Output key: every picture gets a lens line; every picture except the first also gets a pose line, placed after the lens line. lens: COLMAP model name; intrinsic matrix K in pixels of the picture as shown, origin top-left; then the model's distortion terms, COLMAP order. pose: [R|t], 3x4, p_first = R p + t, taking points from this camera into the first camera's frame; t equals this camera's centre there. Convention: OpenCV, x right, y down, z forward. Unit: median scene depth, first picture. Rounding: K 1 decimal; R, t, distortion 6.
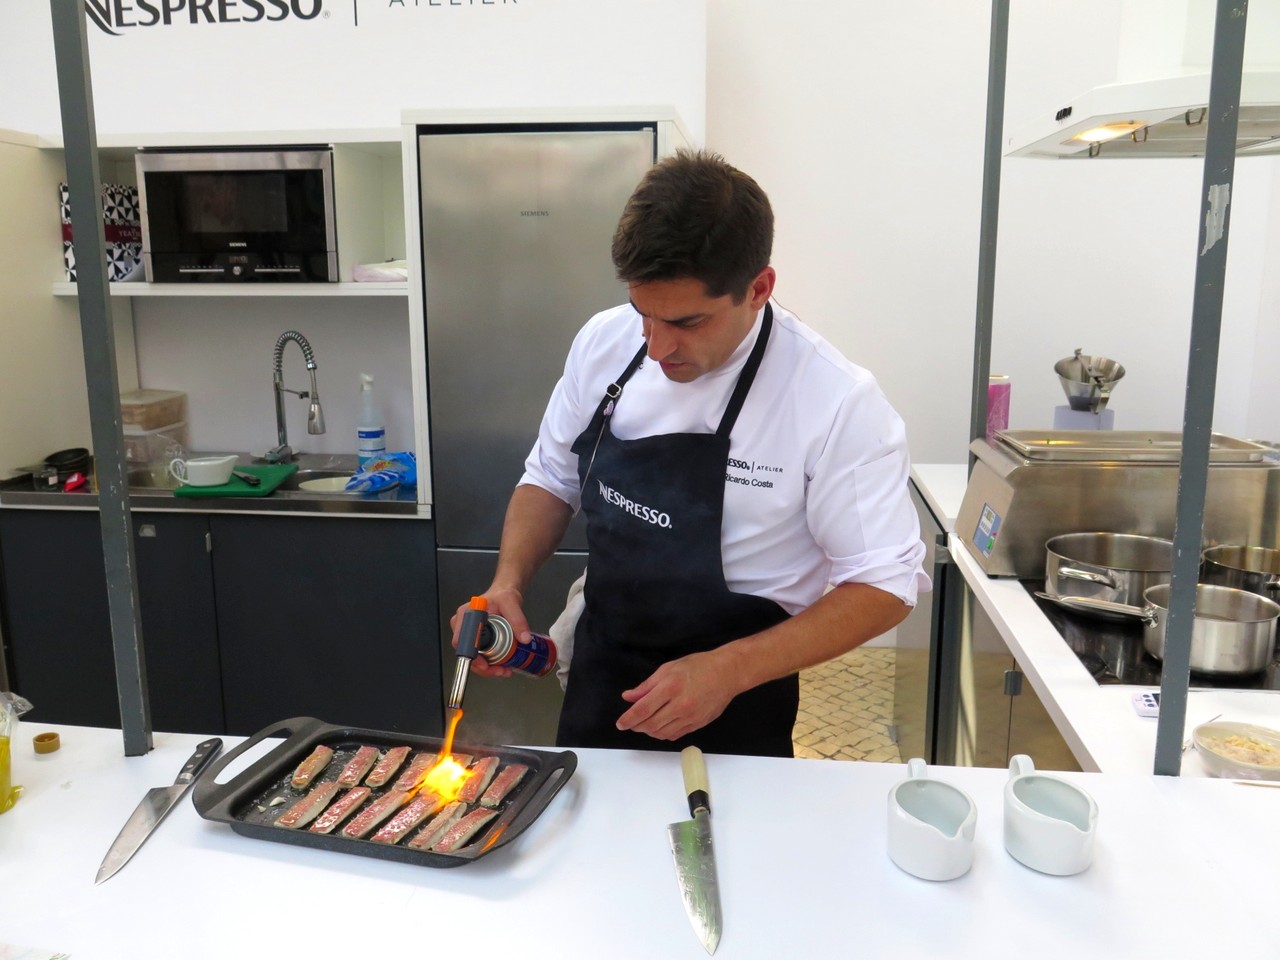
lens RADIAL K [[1055.7, 0, 641.7], [0, 1055.7, 484.7], [0, 0, 1]] dist [0.003633, -0.022202]
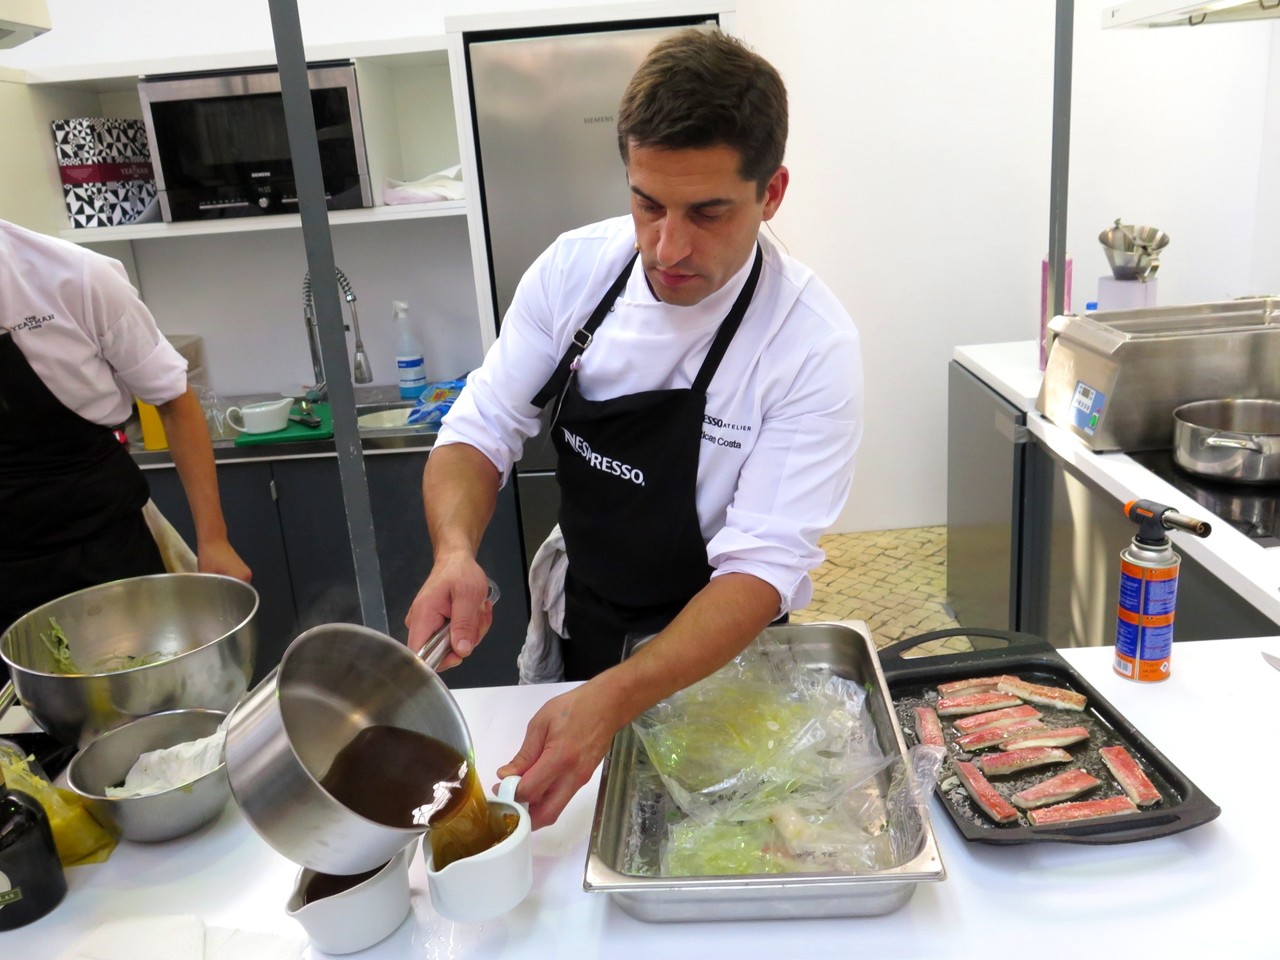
lens RADIAL K [[1055.7, 0, 640.6], [0, 1055.7, 477.5], [0, 0, 1]] dist [0.003633, -0.022202]
pose [[0.992862, -0.094271, 0.073067, -0.139219], [0.087426, 0.991930, 0.091819, -0.015851], [-0.081133, -0.084776, 0.993091, 0.012609]]
